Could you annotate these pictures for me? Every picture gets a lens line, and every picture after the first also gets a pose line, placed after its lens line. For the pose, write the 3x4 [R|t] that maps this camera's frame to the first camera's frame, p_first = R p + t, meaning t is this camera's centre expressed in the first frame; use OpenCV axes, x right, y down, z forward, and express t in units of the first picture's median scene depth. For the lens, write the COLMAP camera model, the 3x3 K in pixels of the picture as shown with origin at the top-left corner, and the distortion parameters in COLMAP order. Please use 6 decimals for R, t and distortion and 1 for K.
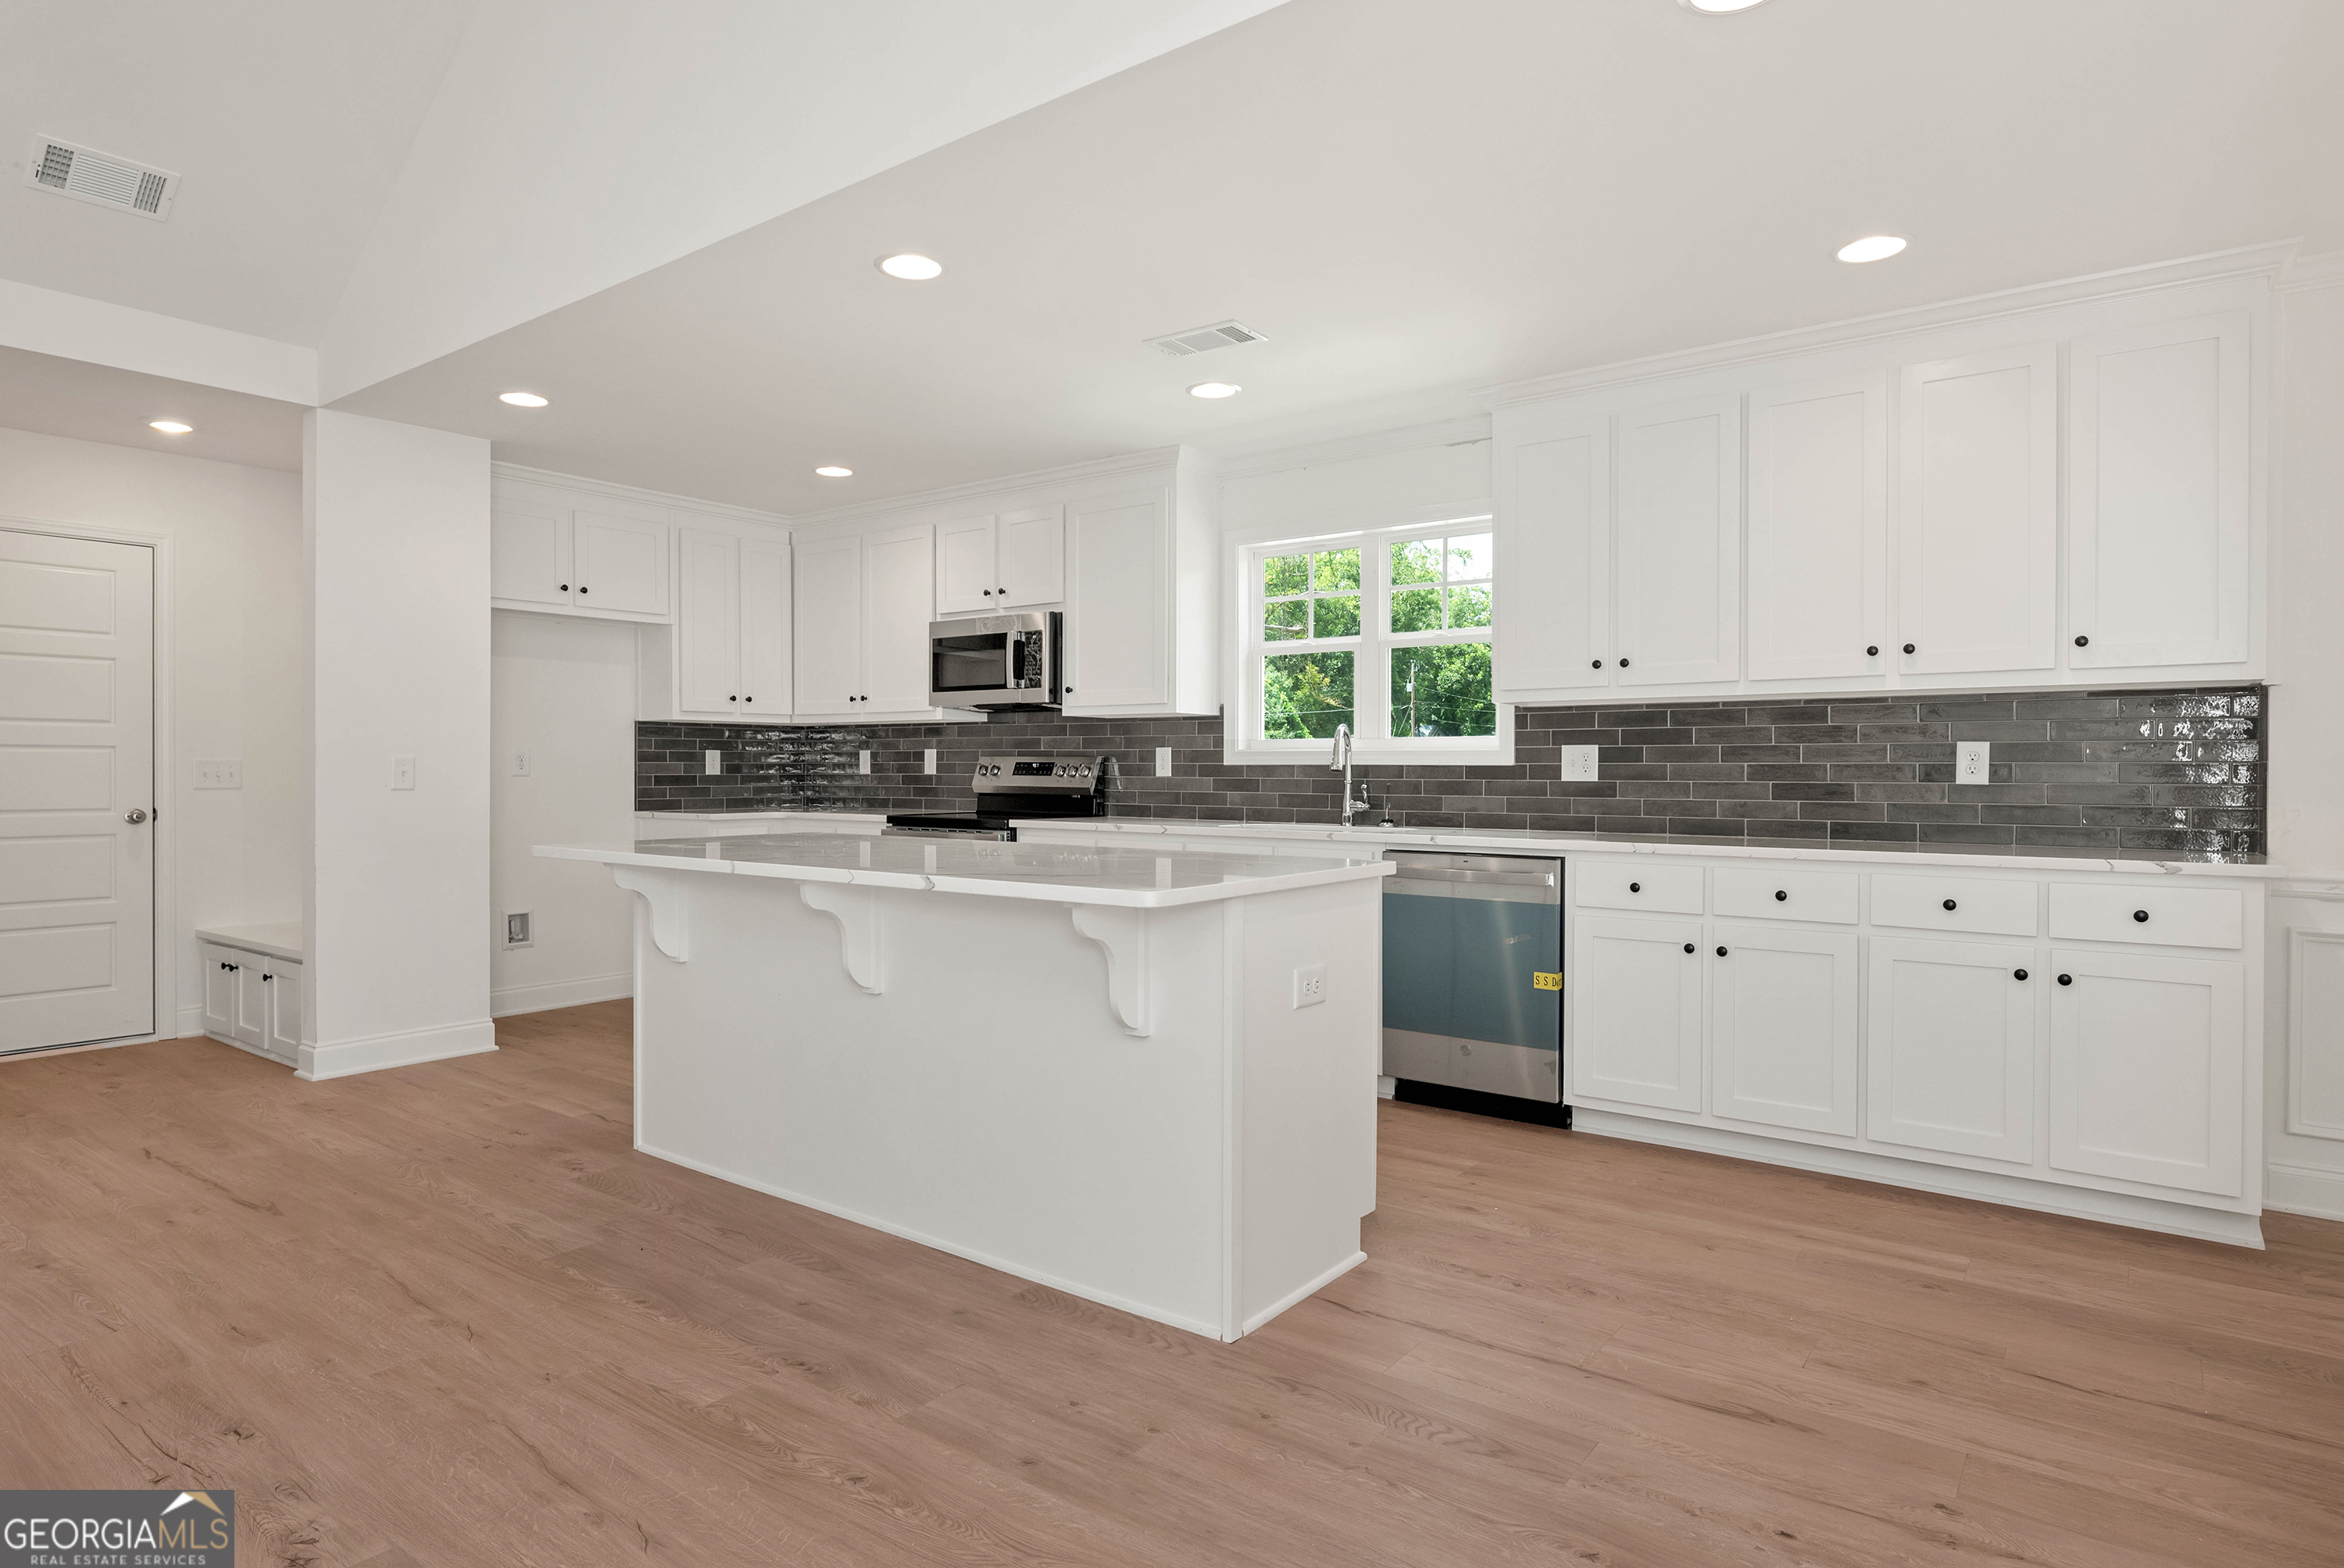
lens RADIAL K [[1285.3, 0, 1174.5], [0, 1285.3, 785.2], [0, 0, 1]] dist [0.001037, -0.002079]
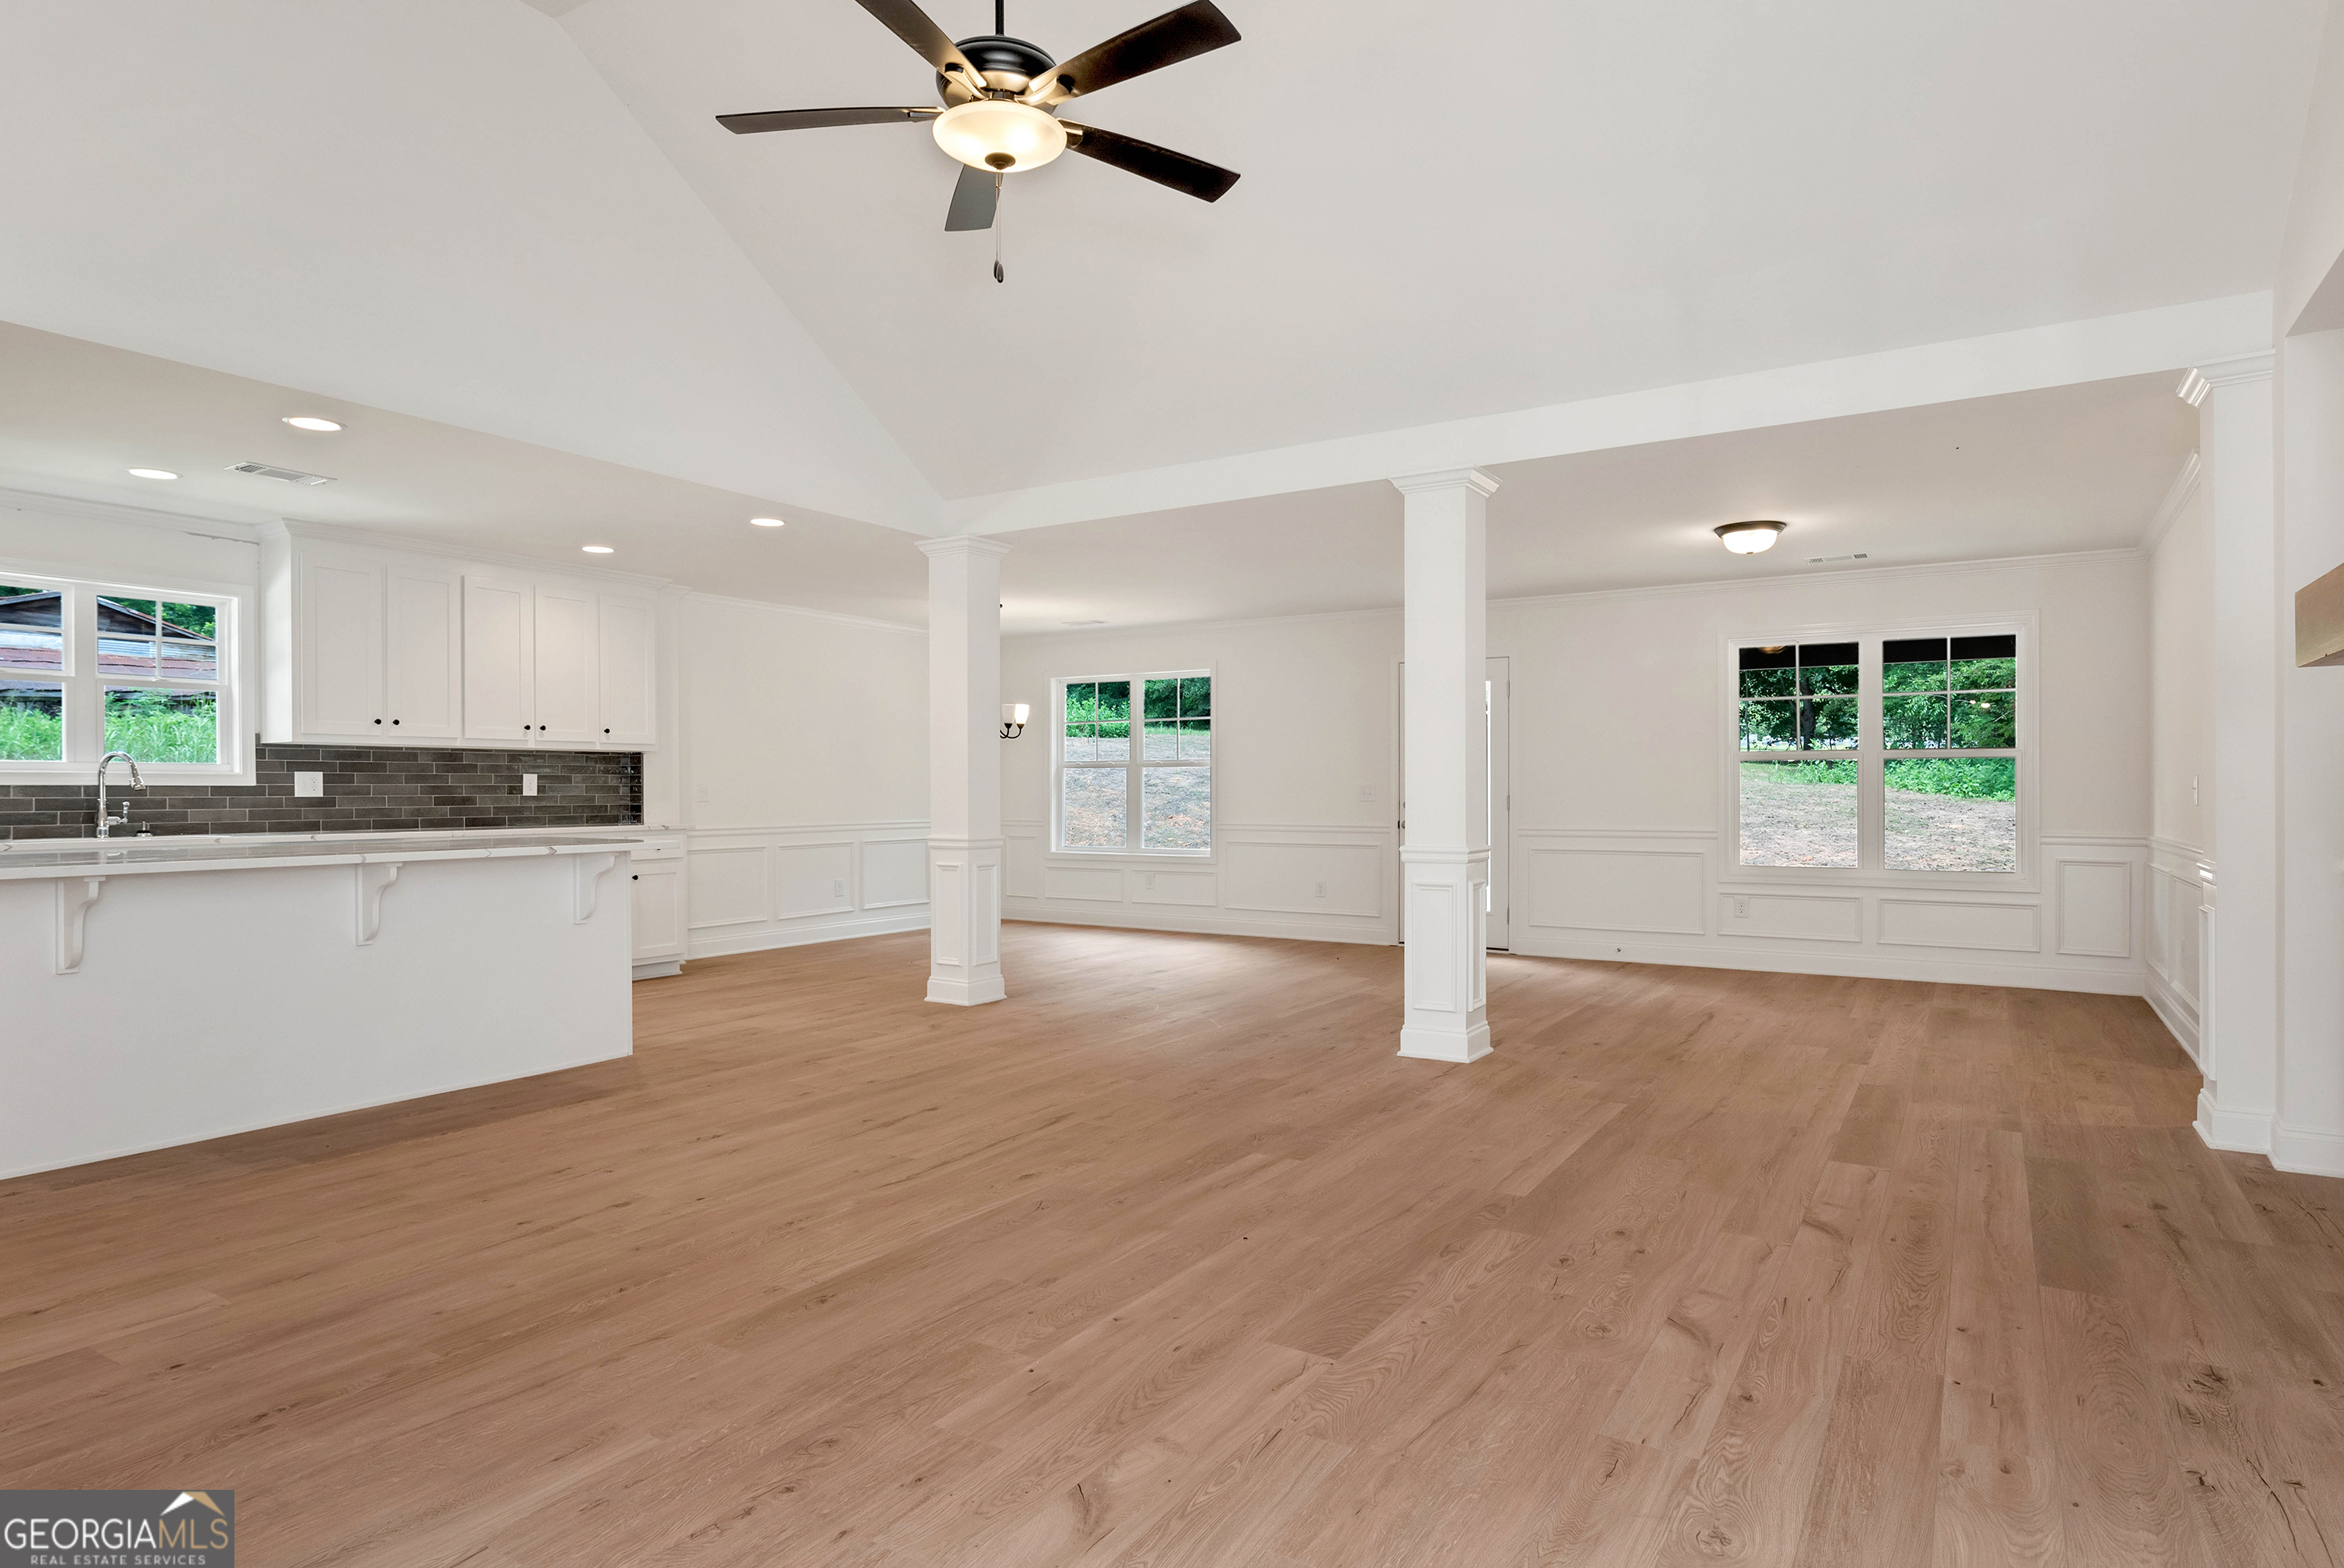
lens RADIAL K [[1290.8, 0, 1179.5], [0, 1290.8, 789.5], [0, 0, 1]] dist [0.000151, -0.001618]
pose [[-0.086257, -0.002837, 0.996269, -1.066499], [0.014188, 0.999891, 0.004076, -0.002877], [-0.996172, 0.014486, -0.086207, 0.129969]]
